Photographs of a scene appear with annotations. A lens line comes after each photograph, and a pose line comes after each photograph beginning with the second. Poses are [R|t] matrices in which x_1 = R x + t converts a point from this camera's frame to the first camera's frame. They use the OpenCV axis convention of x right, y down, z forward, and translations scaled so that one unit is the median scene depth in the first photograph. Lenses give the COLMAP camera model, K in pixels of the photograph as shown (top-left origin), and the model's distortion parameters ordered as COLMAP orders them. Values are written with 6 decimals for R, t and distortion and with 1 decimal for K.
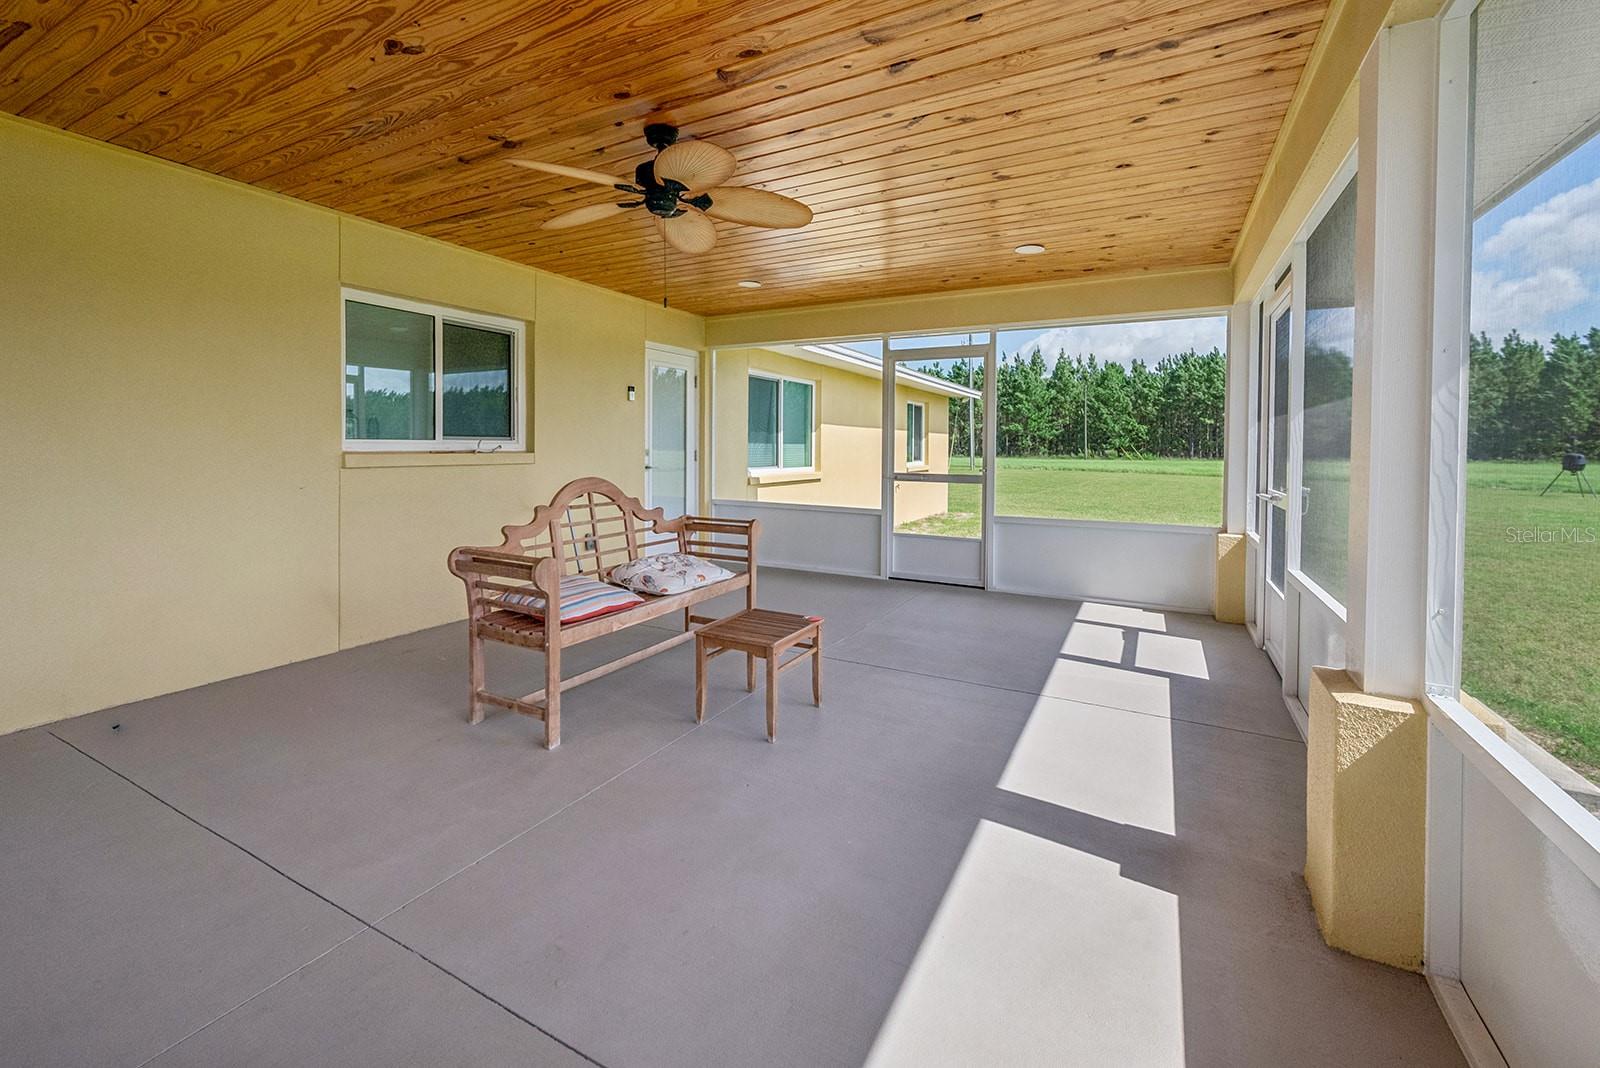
lens RADIAL K [[650.3, 0, 800.7], [0, 650.3, 452.3], [0, 0, 1]] dist [0.000076, 0.000228]
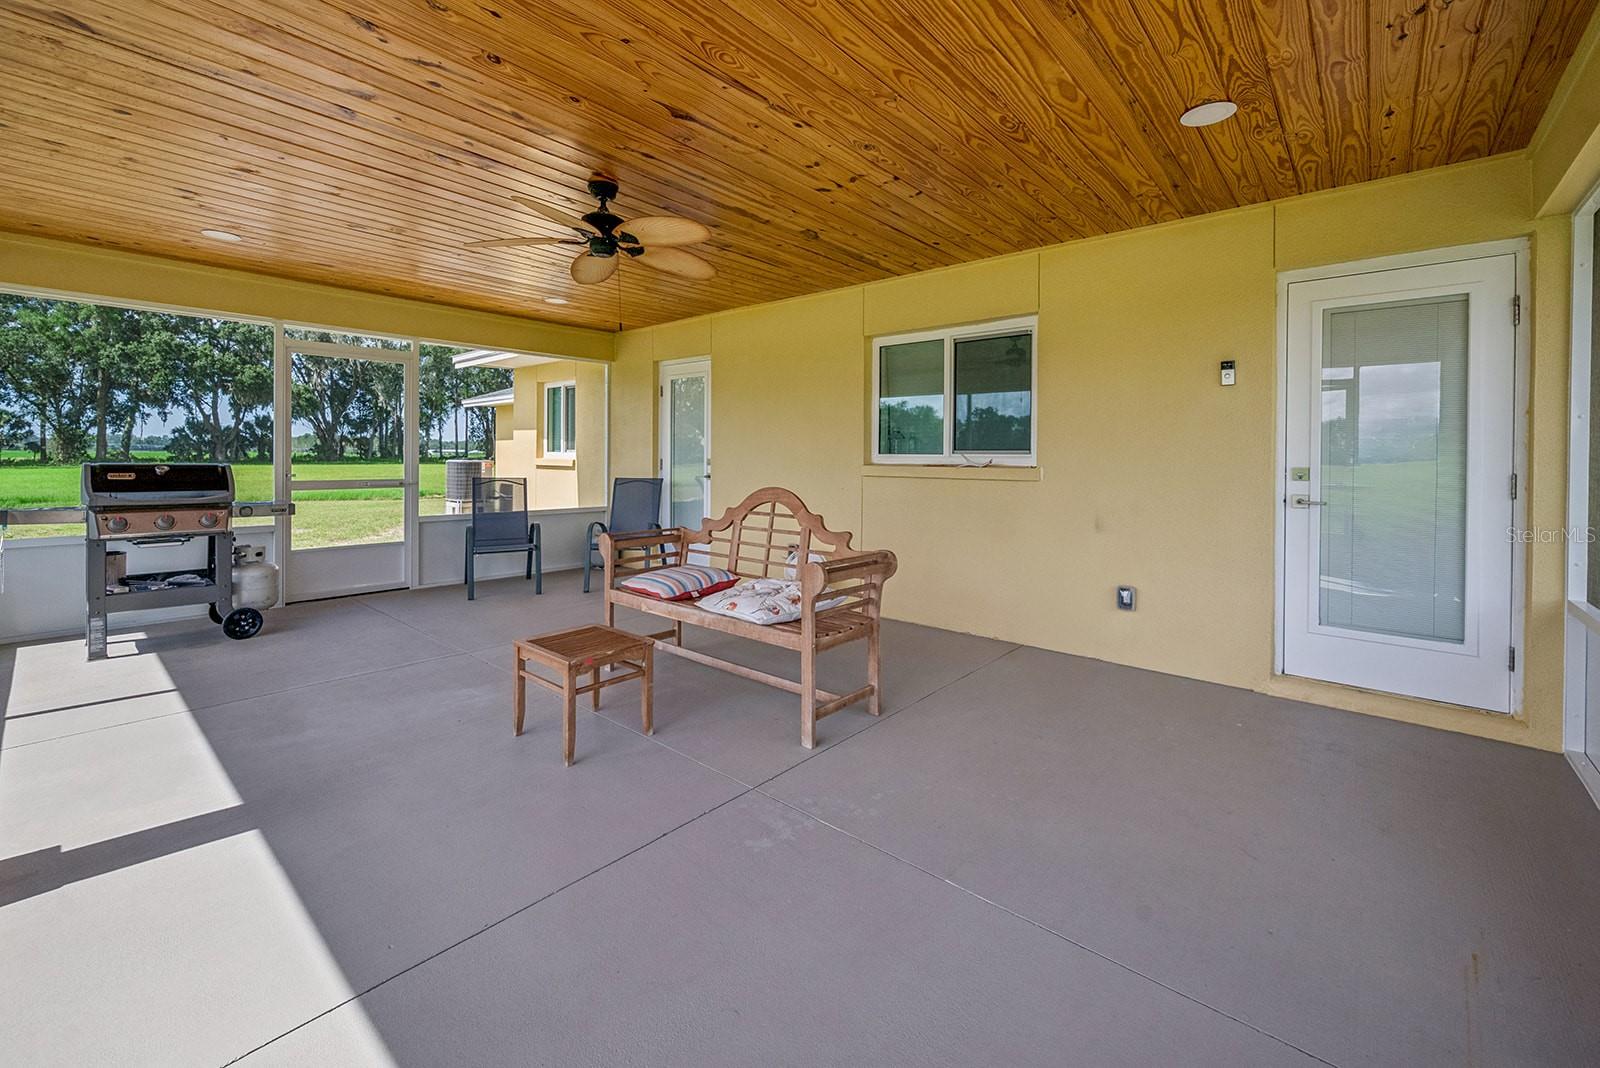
lens RADIAL K [[650.3, 0, 799.3], [0, 650.3, 460.9], [0, 0, 1]] dist [0.000076, 0.000228]
pose [[-0.220502, -0.002815, -0.975382, 0.661449], [-0.019177, 0.999815, 0.001449, -0.005468], [0.975198, 0.019025, -0.220515, 1.237387]]
